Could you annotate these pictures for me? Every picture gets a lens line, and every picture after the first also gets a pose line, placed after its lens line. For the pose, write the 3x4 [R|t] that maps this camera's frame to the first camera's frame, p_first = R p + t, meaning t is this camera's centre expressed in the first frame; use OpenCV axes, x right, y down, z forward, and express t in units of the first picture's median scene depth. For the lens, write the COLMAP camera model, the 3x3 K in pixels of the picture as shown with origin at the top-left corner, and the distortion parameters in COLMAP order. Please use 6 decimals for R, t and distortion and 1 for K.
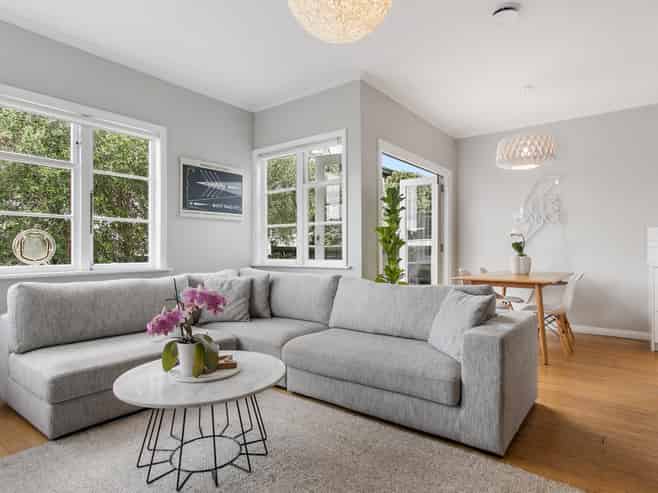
lens RADIAL K [[381.6, 0, 329.2], [0, 381.6, 247.2], [0, 0, 1]] dist [0.005846, 0.000559]
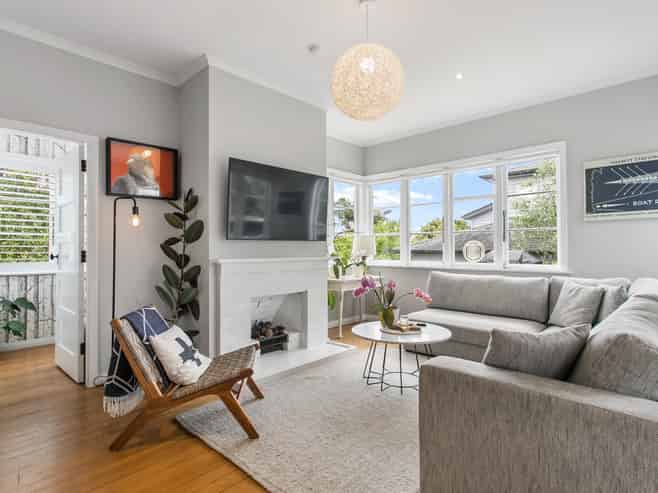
lens RADIAL K [[354.0, 0, 328.7], [0, 354.0, 245.1], [0, 0, 1]] dist [-0.025727, -0.000591]
pose [[-0.096877, -0.022915, -0.995033, 0.590723], [-0.006352, 0.999729, -0.022405, 0.006862], [0.995276, 0.004150, -0.096996, 0.421897]]
